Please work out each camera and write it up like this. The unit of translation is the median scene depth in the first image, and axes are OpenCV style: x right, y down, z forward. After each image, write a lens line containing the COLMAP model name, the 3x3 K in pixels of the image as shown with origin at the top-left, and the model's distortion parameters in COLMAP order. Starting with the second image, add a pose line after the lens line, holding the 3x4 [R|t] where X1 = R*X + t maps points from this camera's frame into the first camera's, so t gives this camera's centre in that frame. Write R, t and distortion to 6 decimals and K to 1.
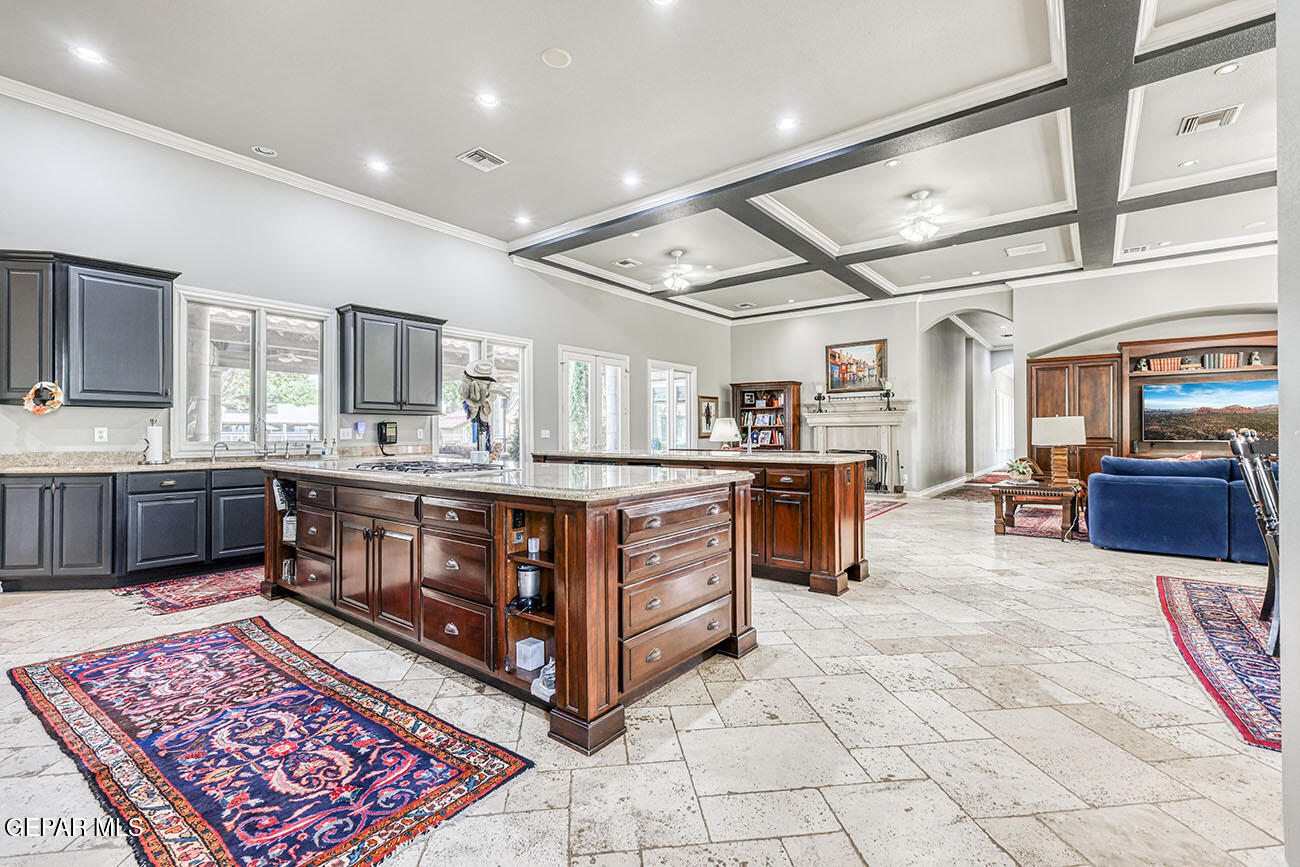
lens RADIAL K [[569.6, 0, 656.5], [0, 569.6, 433.2], [0, 0, 1]] dist [0.000697, 0.000837]
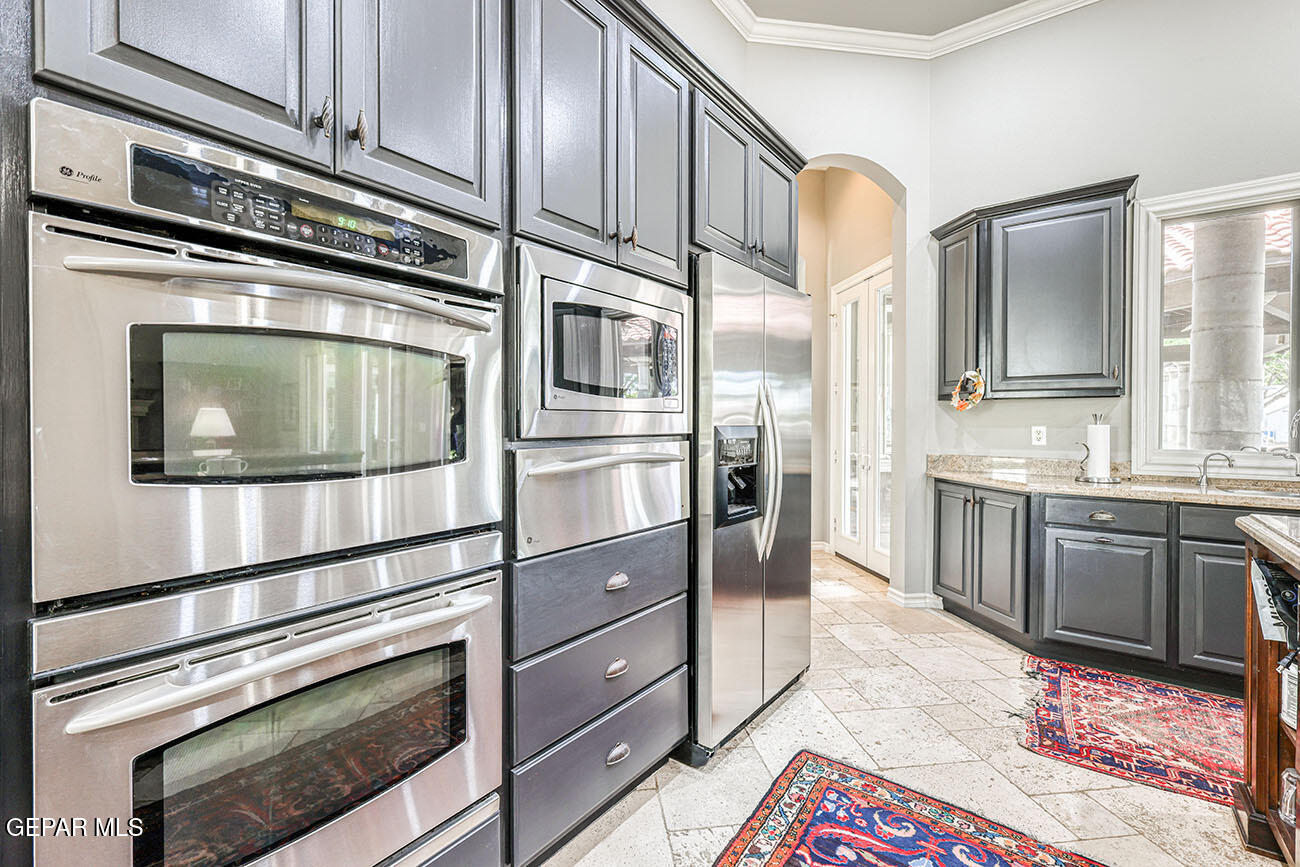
lens RADIAL K [[569.6, 0, 653.5], [0, 569.6, 425.5], [0, 0, 1]] dist [0.000697, 0.000837]
pose [[0.014541, 0.007087, -0.999869, -0.180571], [-0.002990, 0.999971, 0.007044, -0.011649], [0.999890, 0.002887, 0.014561, 0.376886]]
